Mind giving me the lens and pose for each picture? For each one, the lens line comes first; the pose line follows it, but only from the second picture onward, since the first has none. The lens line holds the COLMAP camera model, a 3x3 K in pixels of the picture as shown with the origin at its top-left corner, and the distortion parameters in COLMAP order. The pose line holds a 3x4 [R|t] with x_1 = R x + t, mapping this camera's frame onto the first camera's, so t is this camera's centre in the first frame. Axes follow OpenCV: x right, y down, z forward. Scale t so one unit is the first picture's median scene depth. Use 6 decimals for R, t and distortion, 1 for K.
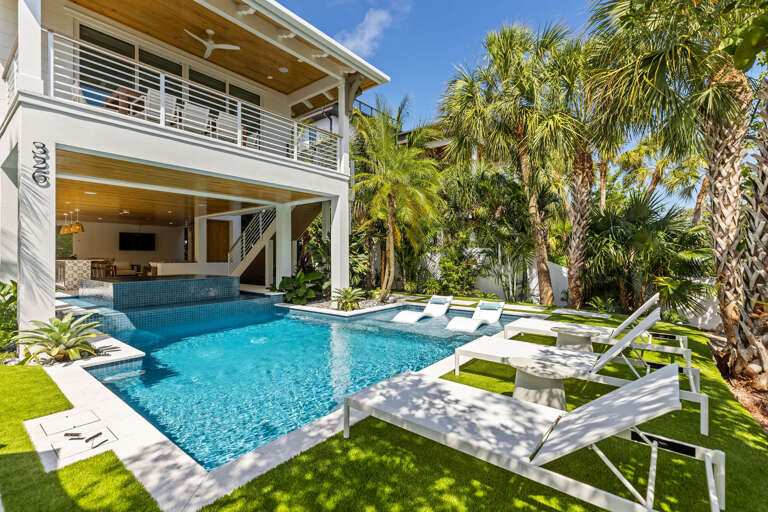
lens RADIAL K [[347.8, 0, 382.6], [0, 347.8, 263.1], [0, 0, 1]] dist [0.001132, 0.000005]
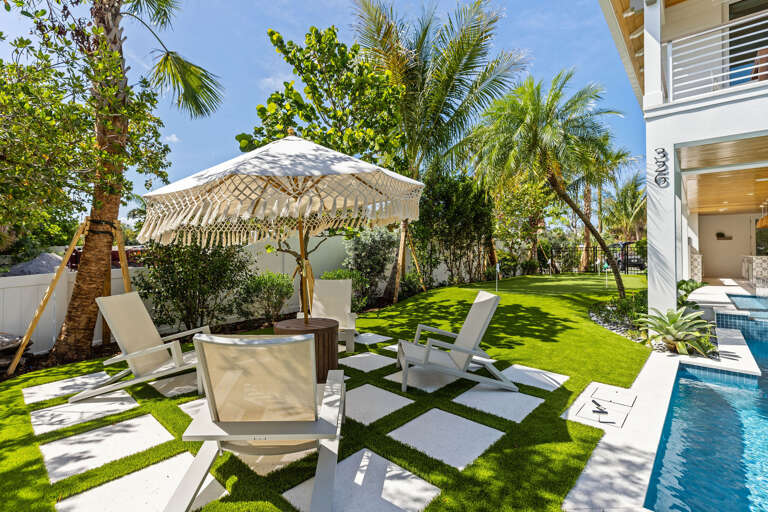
lens RADIAL K [[354.3, 0, 387.1], [0, 354.3, 248.9], [0, 0, 1]] dist [-0.002189, -0.000457]
pose [[-0.053928, -0.011345, -0.998480, 0.194919], [-0.018792, 0.999770, -0.010345, 0.001859], [0.998368, 0.018206, -0.054129, 0.212075]]
